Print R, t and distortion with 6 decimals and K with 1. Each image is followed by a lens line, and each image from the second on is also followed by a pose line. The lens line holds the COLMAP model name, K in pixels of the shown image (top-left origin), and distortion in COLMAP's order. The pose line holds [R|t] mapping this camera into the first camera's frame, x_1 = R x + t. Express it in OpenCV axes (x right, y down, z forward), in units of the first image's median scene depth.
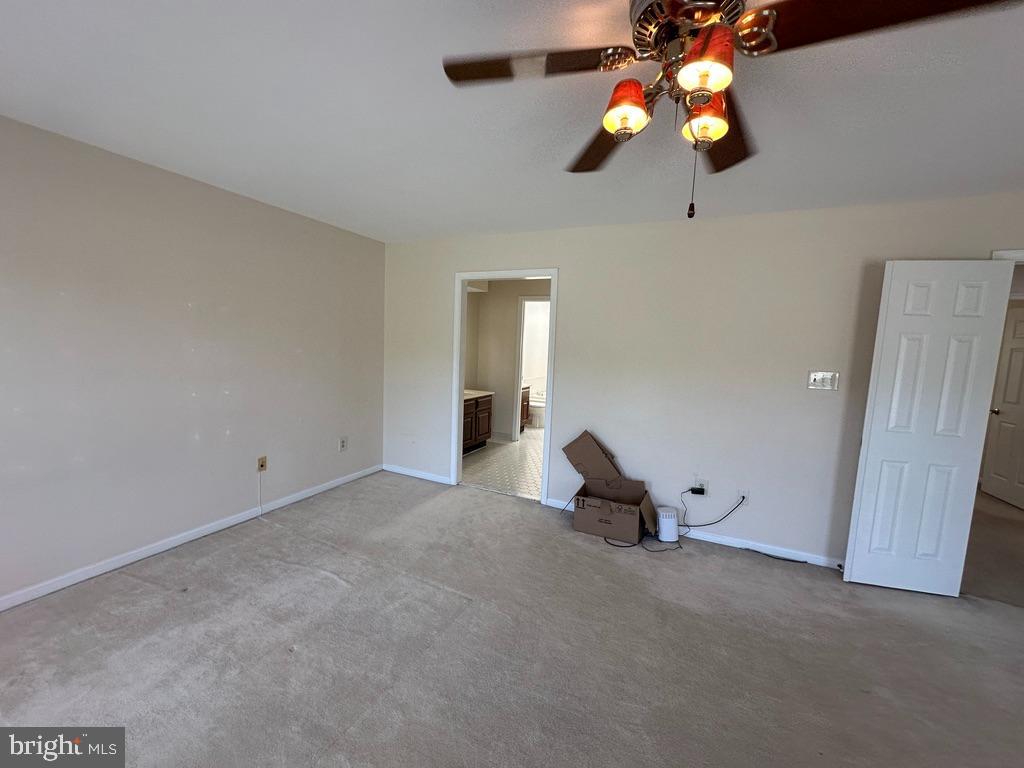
lens RADIAL K [[405.6, 0, 510.3], [0, 405.6, 385.0], [0, 0, 1]] dist [-0.003122, -0.001025]
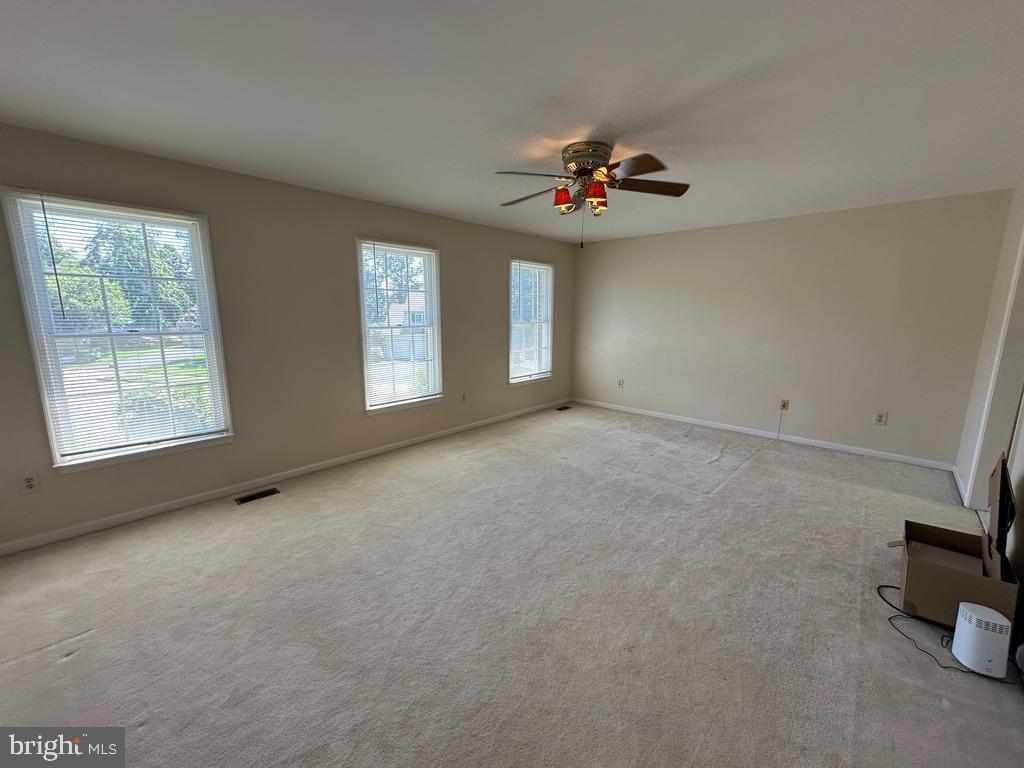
lens RADIAL K [[405.6, 0, 510.5], [0, 405.6, 385.2], [0, 0, 1]] dist [-0.003122, -0.001025]
pose [[-0.321044, 0.120442, -0.939375, 1.252502], [-0.113296, 0.979873, 0.164355, 0.005303], [0.940263, 0.159192, -0.300937, 0.640269]]
